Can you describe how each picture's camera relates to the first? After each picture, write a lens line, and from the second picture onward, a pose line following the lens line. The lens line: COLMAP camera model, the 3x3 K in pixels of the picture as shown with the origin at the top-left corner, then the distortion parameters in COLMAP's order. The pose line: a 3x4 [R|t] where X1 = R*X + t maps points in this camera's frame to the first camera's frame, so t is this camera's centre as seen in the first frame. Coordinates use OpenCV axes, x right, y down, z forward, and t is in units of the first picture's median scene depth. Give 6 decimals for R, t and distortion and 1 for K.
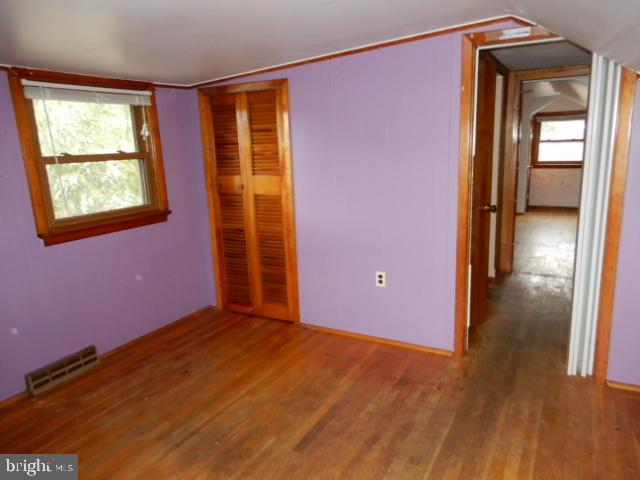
lens RADIAL K [[453.9, 0, 323.0], [0, 453.9, 241.3], [0, 0, 1]] dist [0.012740, -0.005338]
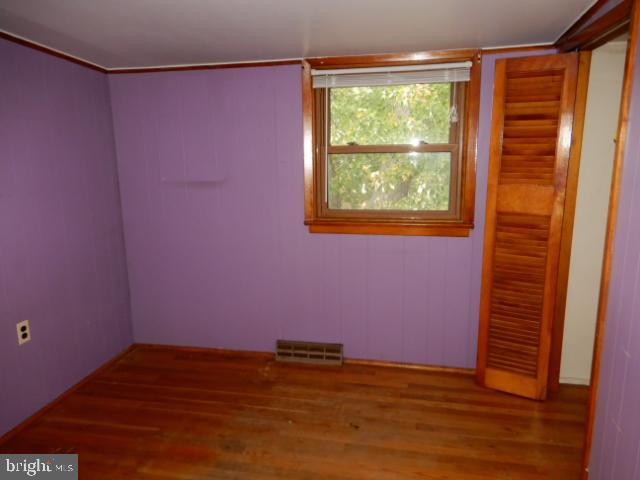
lens RADIAL K [[453.9, 0, 320.6], [0, 453.9, 240.2], [0, 0, 1]] dist [0.012740, -0.005338]
pose [[0.302899, 0.223052, -0.926553, 0.330086], [-0.199763, 0.965487, 0.167121, -0.139270], [0.931851, 0.134470, 0.337002, 0.630392]]
